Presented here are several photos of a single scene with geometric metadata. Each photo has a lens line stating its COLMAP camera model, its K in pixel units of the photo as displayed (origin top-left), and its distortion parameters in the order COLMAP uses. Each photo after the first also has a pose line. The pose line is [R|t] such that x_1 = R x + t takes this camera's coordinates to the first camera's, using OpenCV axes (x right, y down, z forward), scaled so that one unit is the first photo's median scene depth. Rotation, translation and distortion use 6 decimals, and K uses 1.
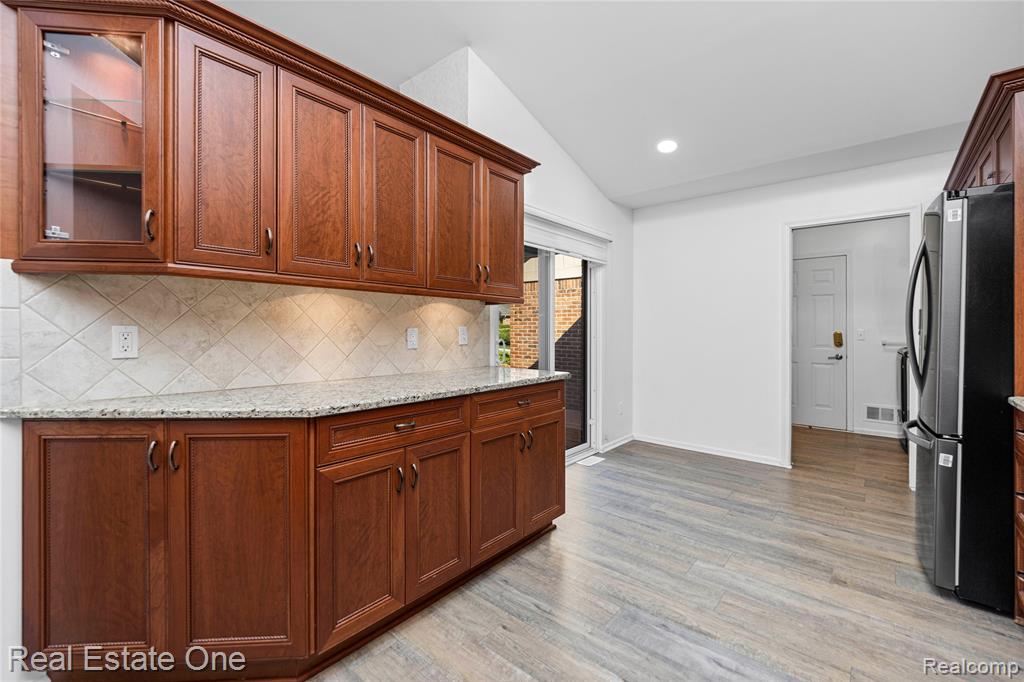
lens RADIAL K [[439.6, 0, 504.2], [0, 439.6, 326.2], [0, 0, 1]] dist [-0.002224, -0.000603]
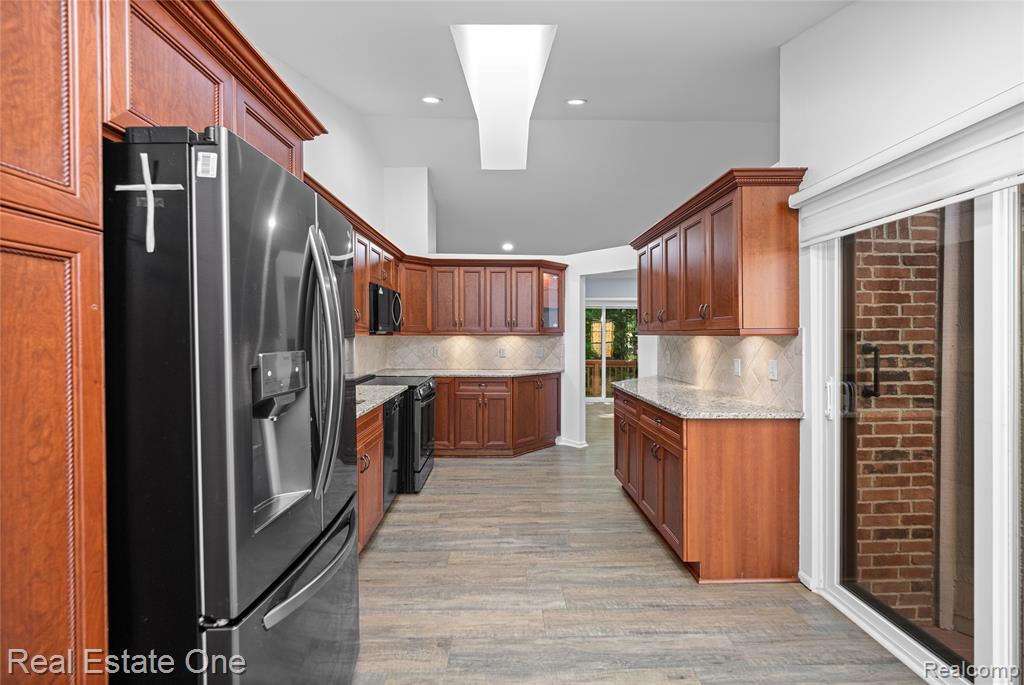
lens RADIAL K [[432.7, 0, 507.5], [0, 432.7, 335.7], [0, 0, 1]] dist [-0.001727, -0.000636]
pose [[-0.752633, -0.001888, -0.658437, 1.197529], [0.003460, 0.999971, -0.006823, -0.059394], [0.658431, -0.007413, -0.752605, 1.684385]]
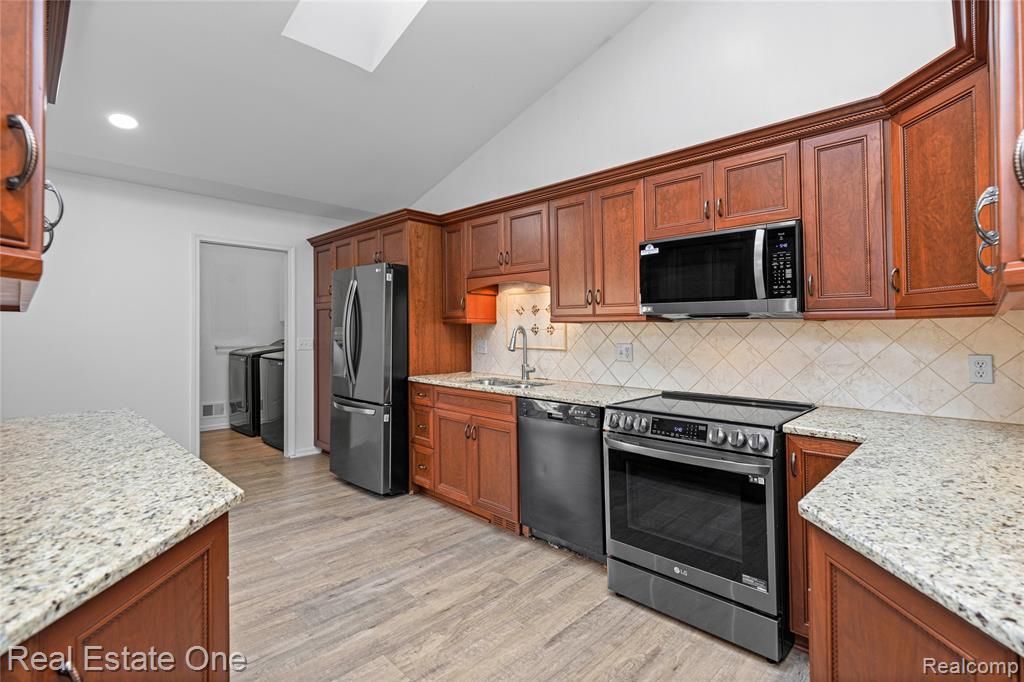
lens RADIAL K [[480.7, 0, 513.7], [0, 480.7, 336.8], [0, 0, 1]] dist [0.001150, -0.000007]
pose [[0.063002, -0.015108, 0.997899, -0.735867], [-0.014796, 0.999761, 0.016070, -0.048482], [-0.997904, -0.015777, 0.062763, 0.342048]]
